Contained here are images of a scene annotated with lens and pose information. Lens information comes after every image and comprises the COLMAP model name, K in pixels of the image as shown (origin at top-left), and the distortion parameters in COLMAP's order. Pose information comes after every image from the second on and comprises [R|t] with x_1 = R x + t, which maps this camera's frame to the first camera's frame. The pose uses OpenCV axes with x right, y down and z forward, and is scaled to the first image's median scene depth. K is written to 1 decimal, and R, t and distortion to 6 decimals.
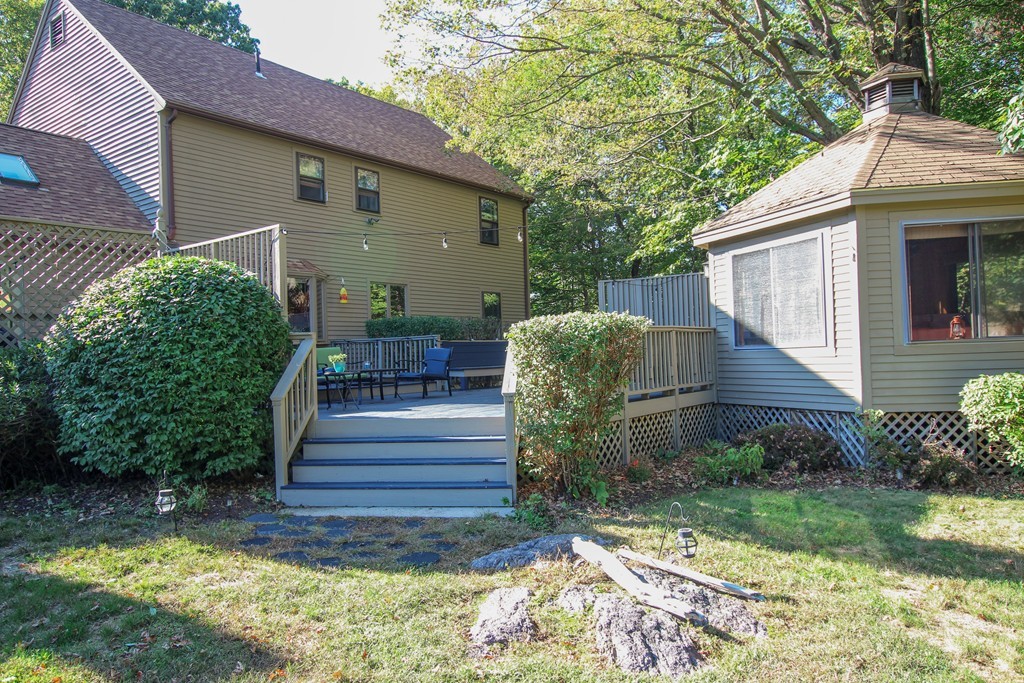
lens RADIAL K [[744.1, 0, 537.2], [0, 744.1, 340.1], [0, 0, 1]] dist [-0.000397, -0.000160]
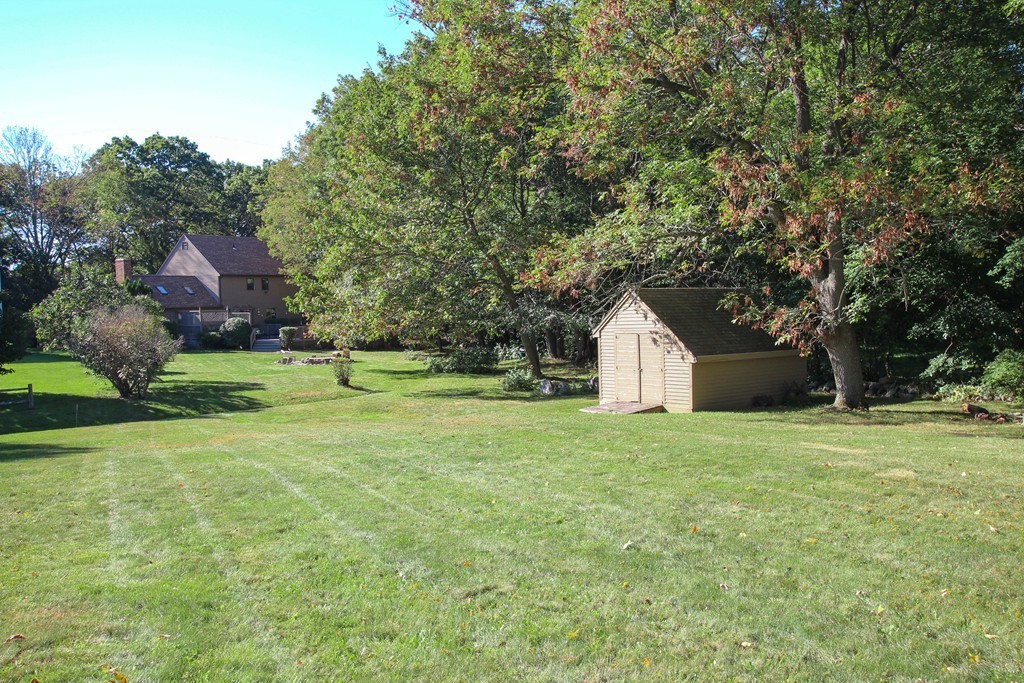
lens RADIAL K [[744.1, 0, 537.2], [0, 744.1, 340.1], [0, 0, 1]] dist [-0.000397, -0.000160]
pose [[0.993748, 0.017889, 0.110206, 1.434581], [-0.025514, 0.997347, 0.068169, -0.405599], [-0.108695, -0.070555, 0.991568, -5.692763]]
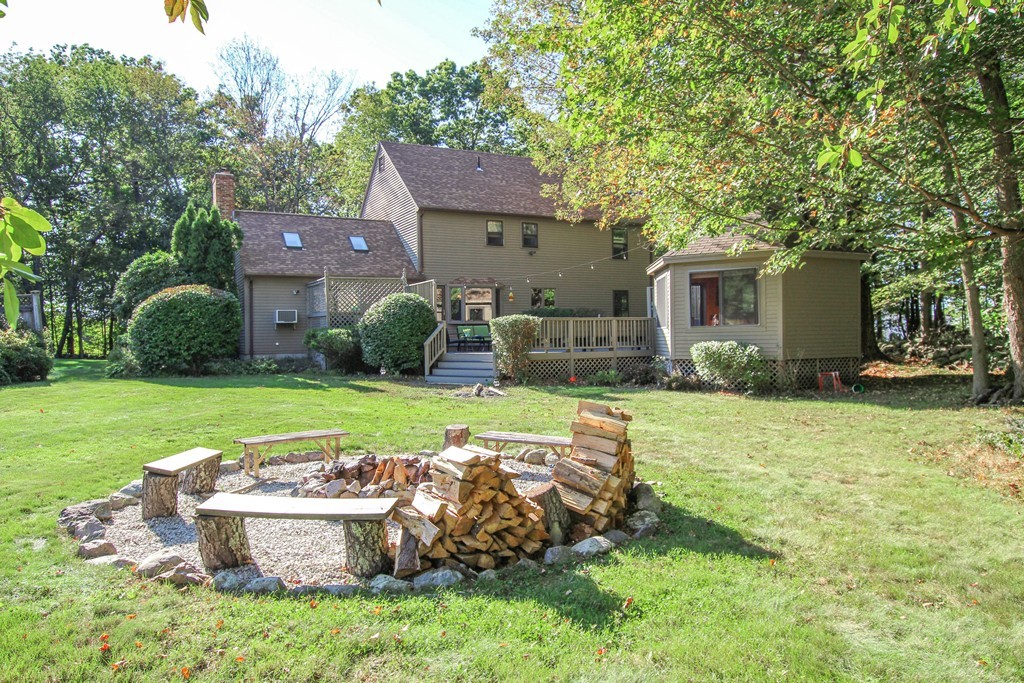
lens RADIAL K [[744.1, 0, 537.2], [0, 744.1, 340.1], [0, 0, 1]] dist [-0.000397, -0.000160]
pose [[0.912579, 0.020303, -0.408397, 0.990034], [-0.004364, 0.999193, 0.039923, -0.044216], [0.408878, -0.034650, 0.911931, -1.171186]]
